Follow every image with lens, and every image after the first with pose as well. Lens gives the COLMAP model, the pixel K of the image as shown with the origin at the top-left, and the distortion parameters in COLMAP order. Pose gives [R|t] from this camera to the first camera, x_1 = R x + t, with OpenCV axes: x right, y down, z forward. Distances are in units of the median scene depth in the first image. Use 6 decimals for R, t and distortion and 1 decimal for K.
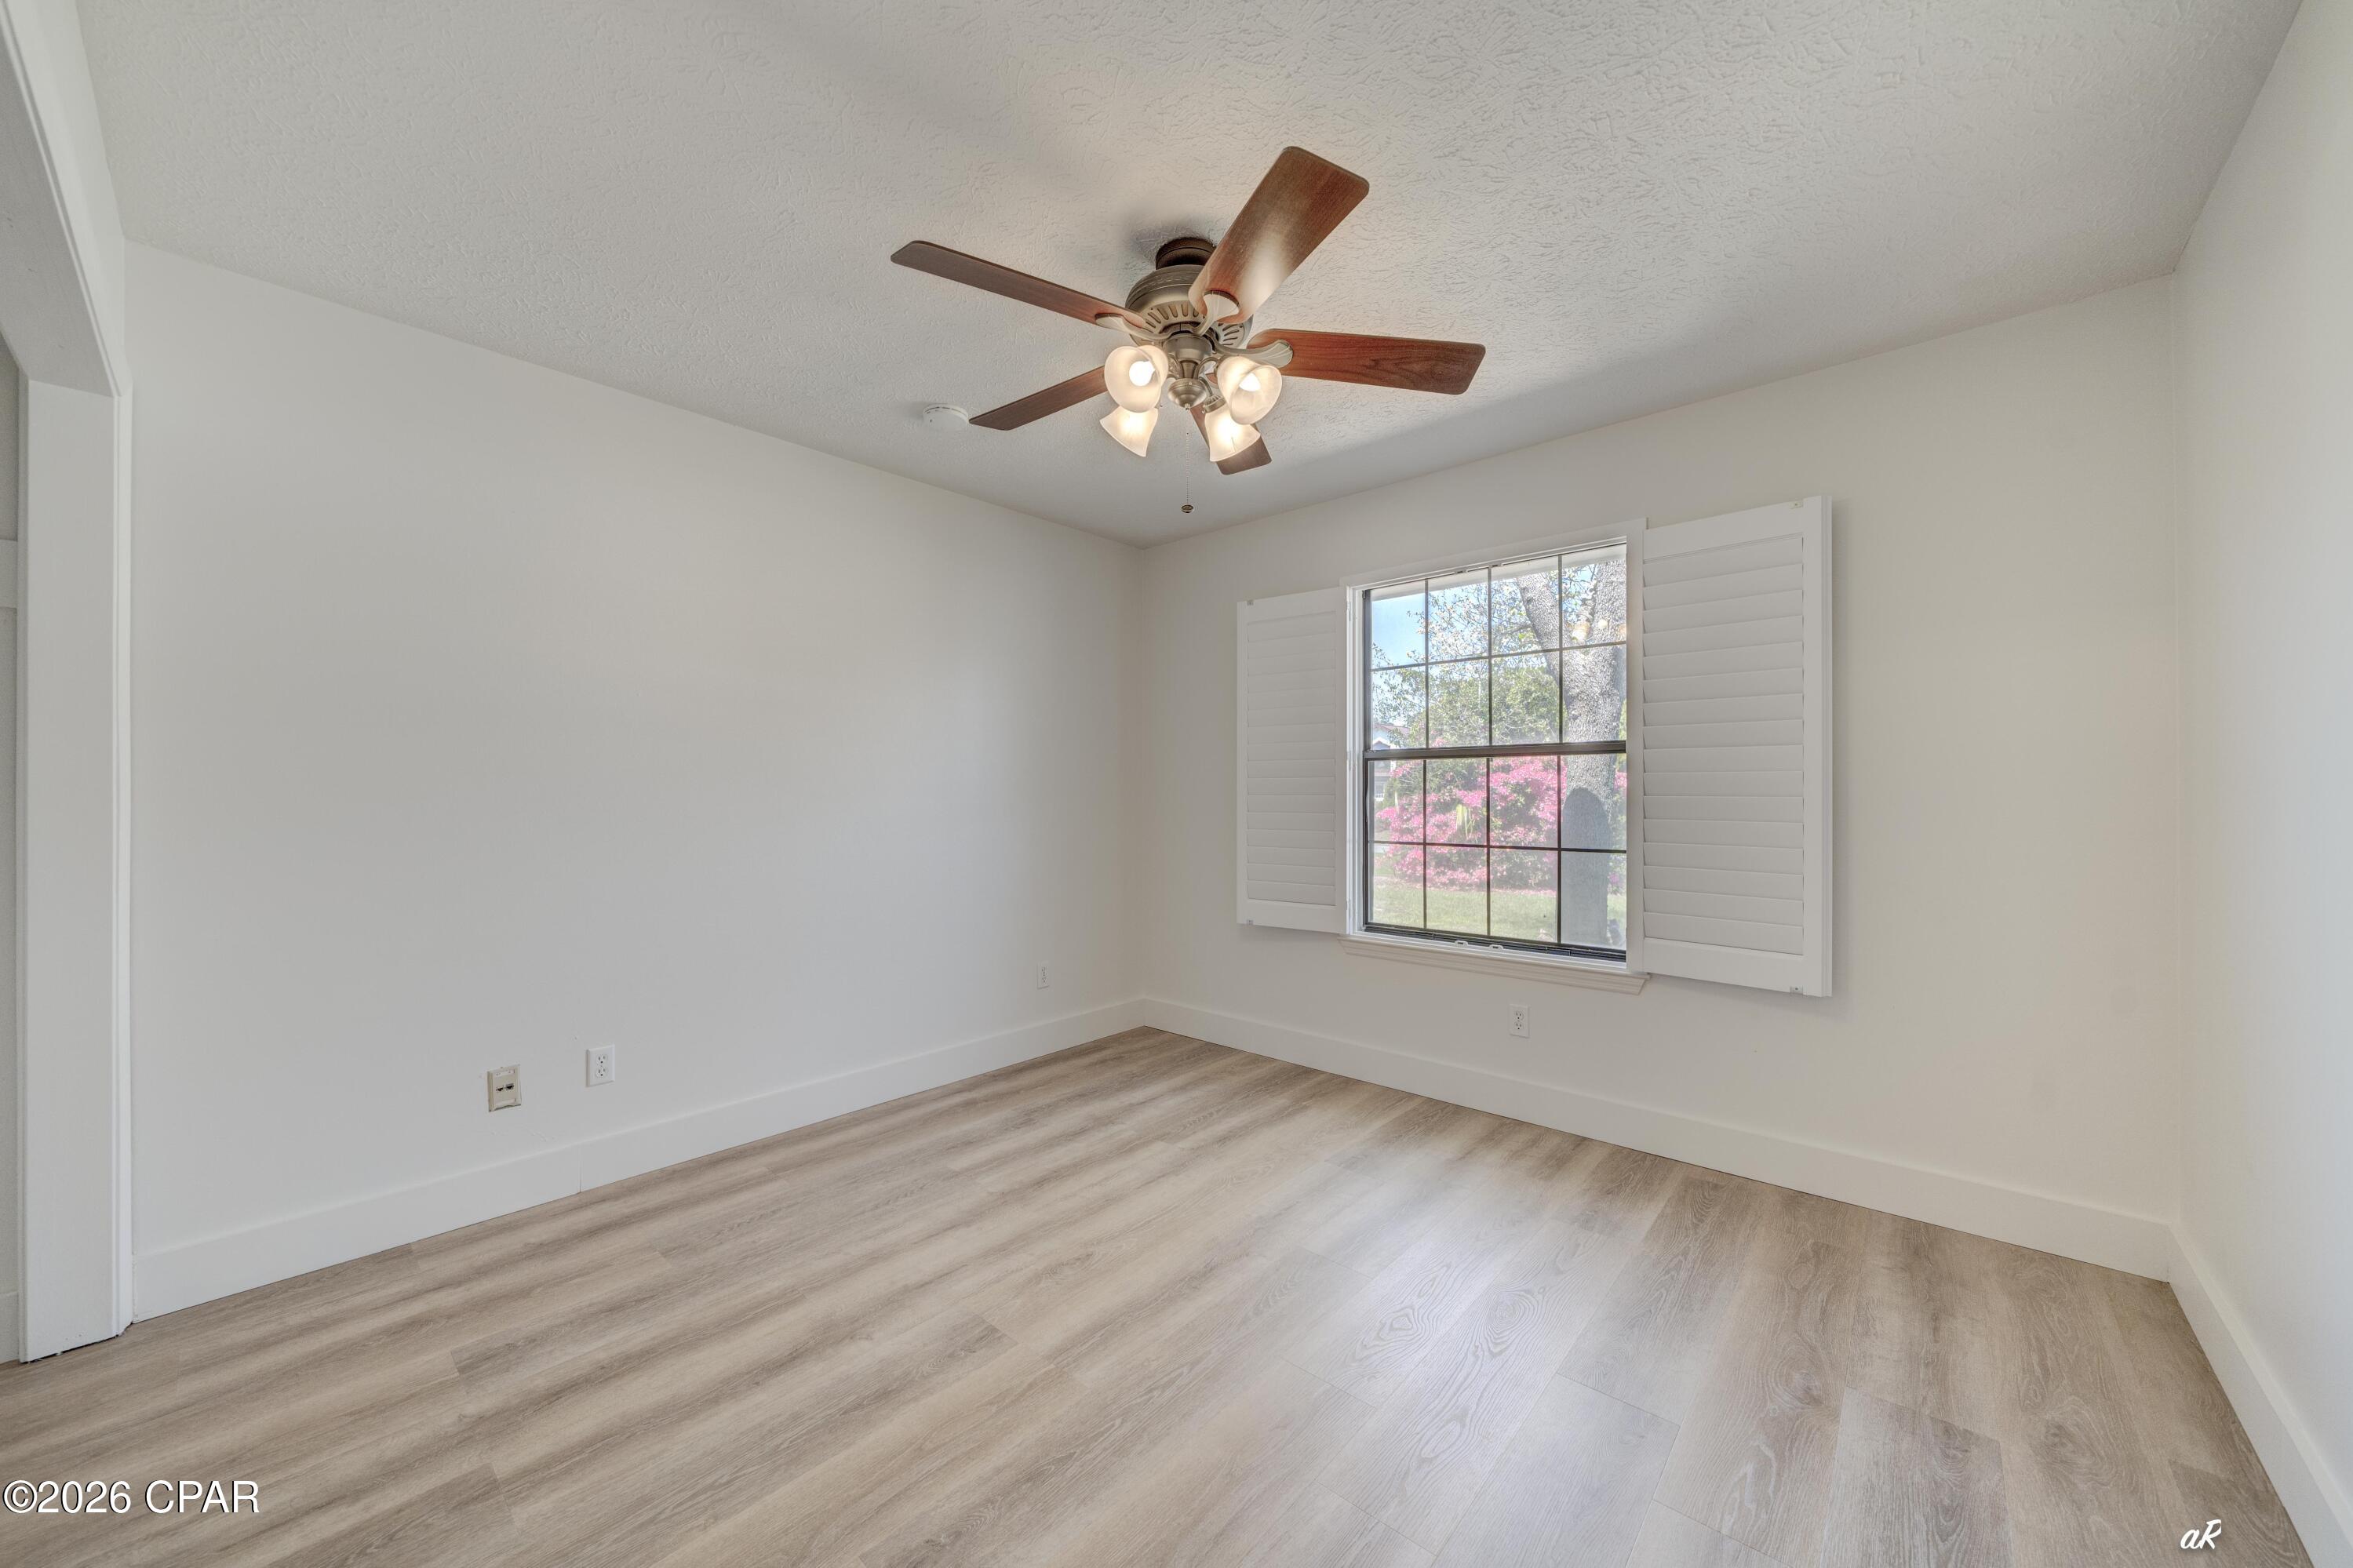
lens RADIAL K [[865.2, 0, 1139.2], [0, 865.2, 805.6], [0, 0, 1]] dist [0.000329, -0.000225]
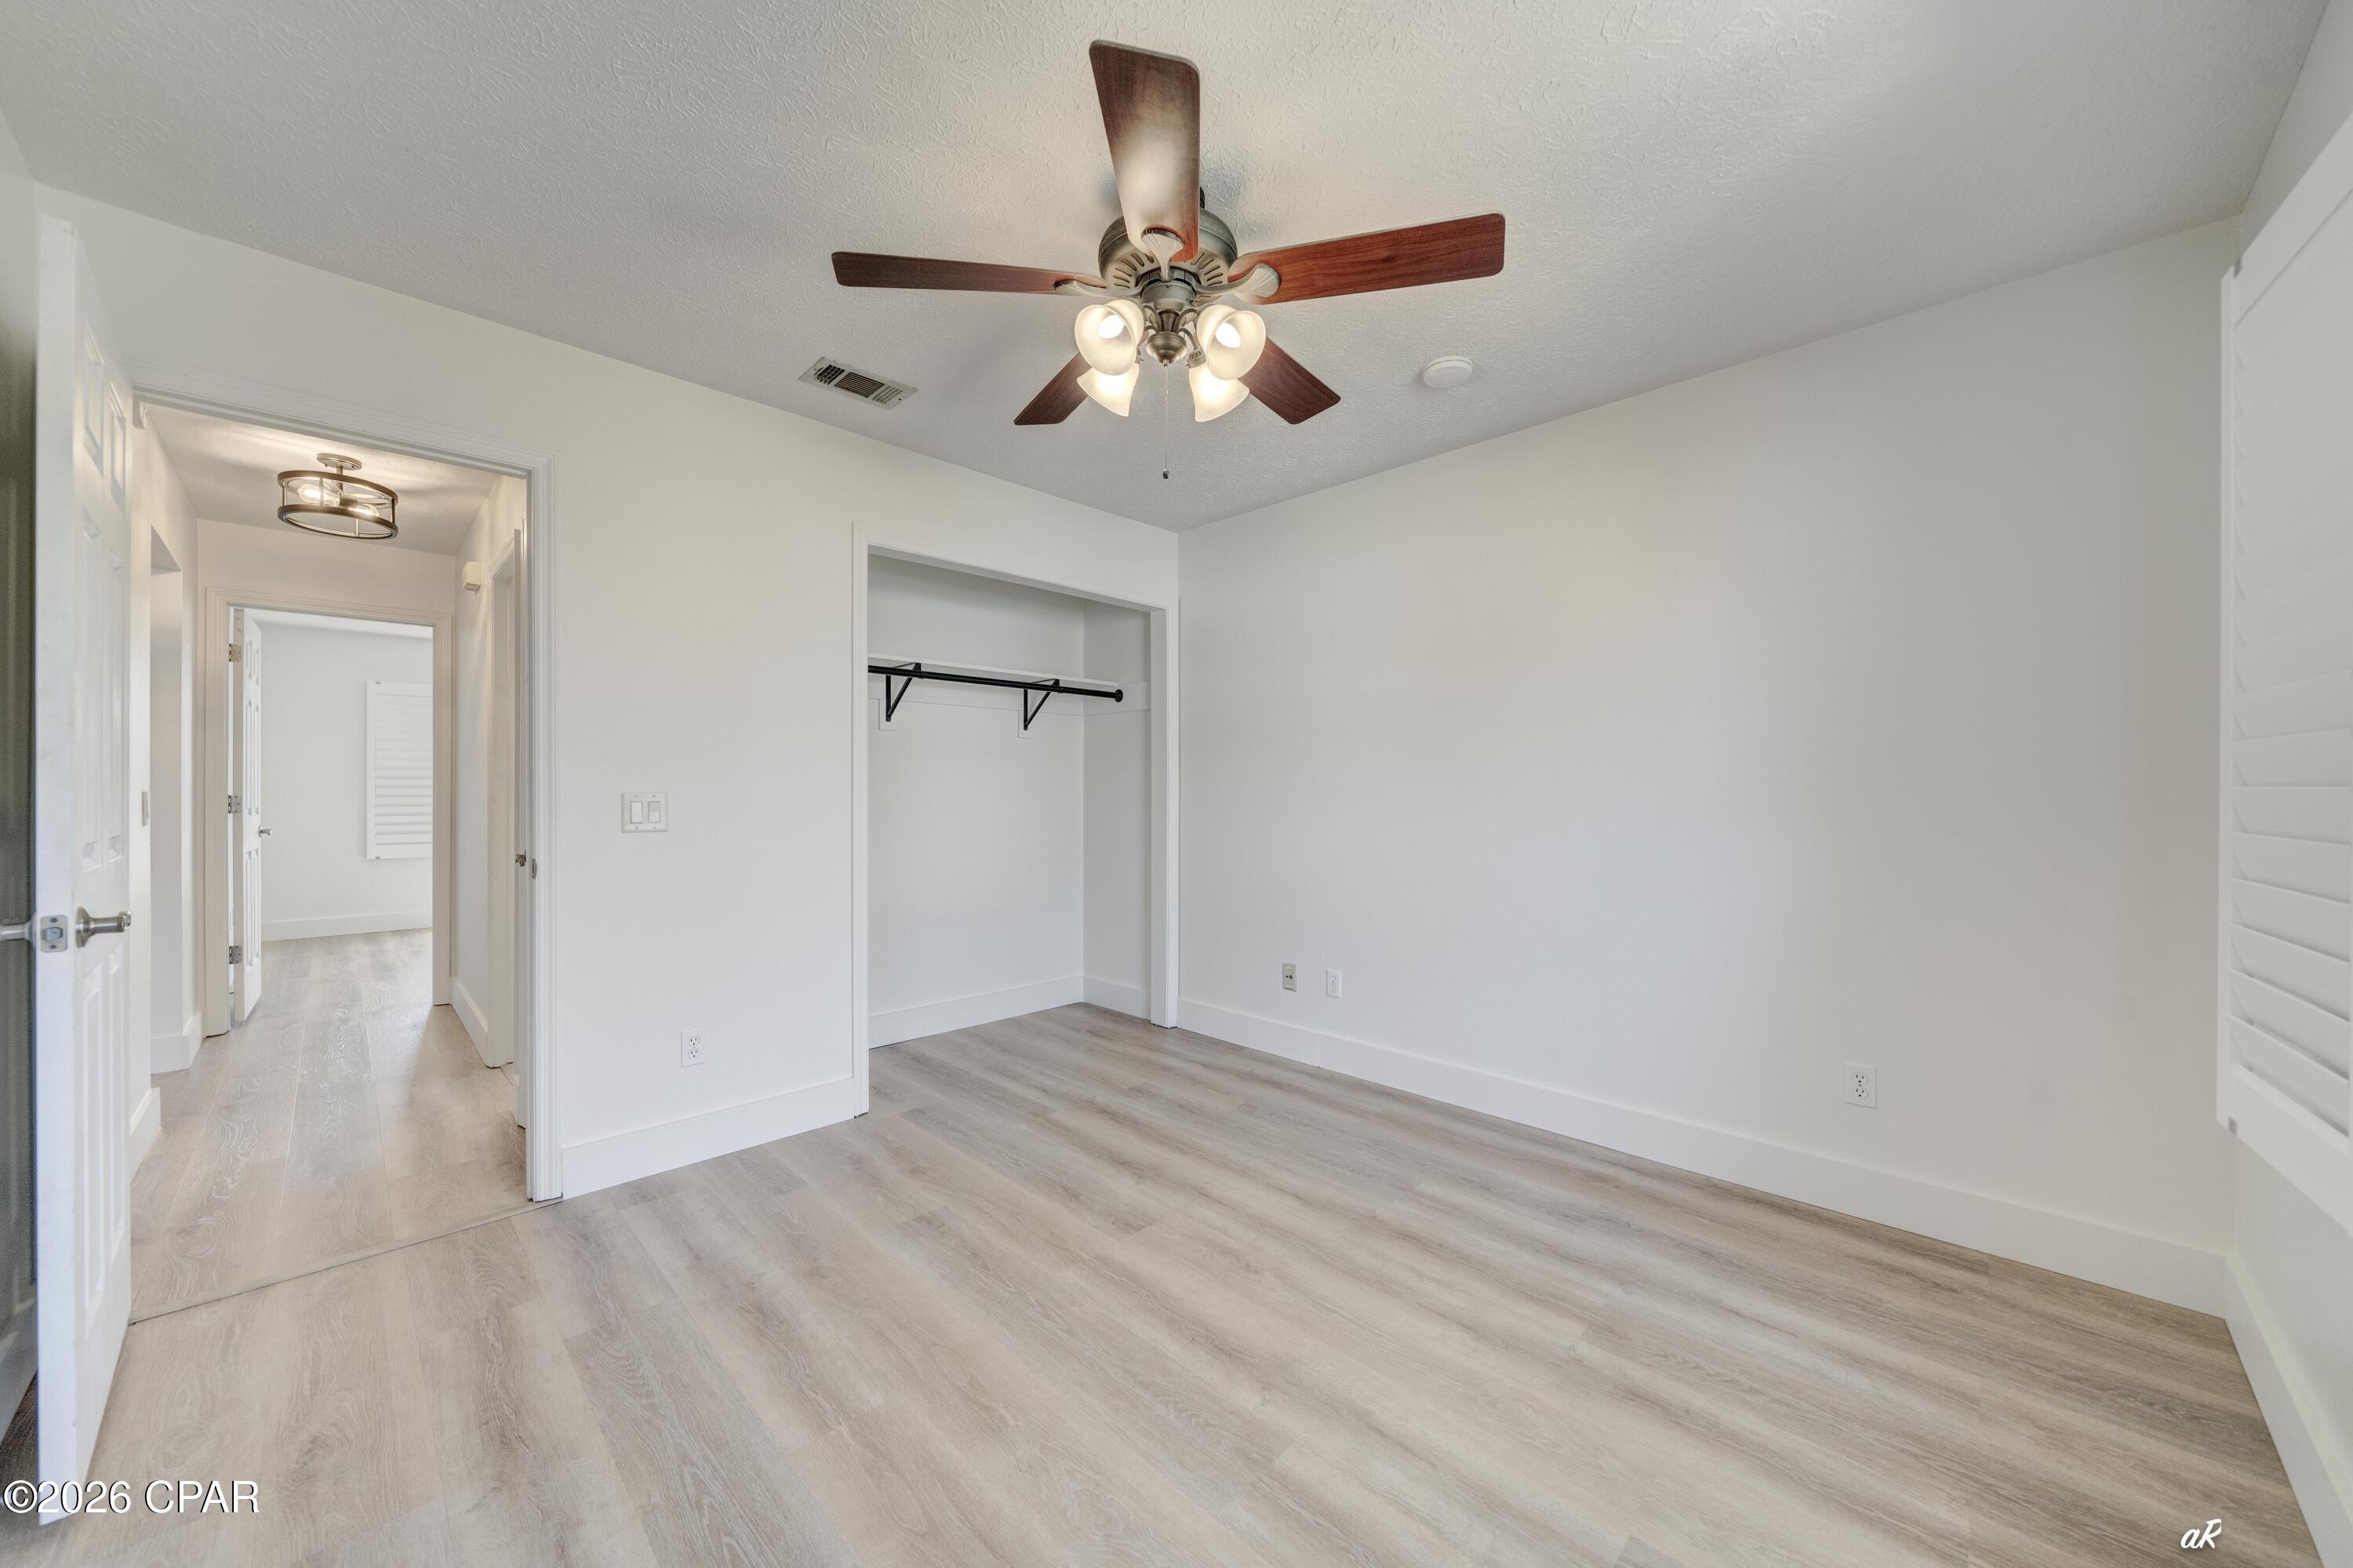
lens RADIAL K [[865.4, 0, 1194.6], [0, 865.4, 788.6], [0, 0, 1]] dist [0.000329, -0.000225]
pose [[-0.045214, 0.000624, -0.998977, 0.771199], [-0.010213, 0.999947, 0.001086, -0.012240], [0.998925, 0.010252, -0.045205, 0.831354]]
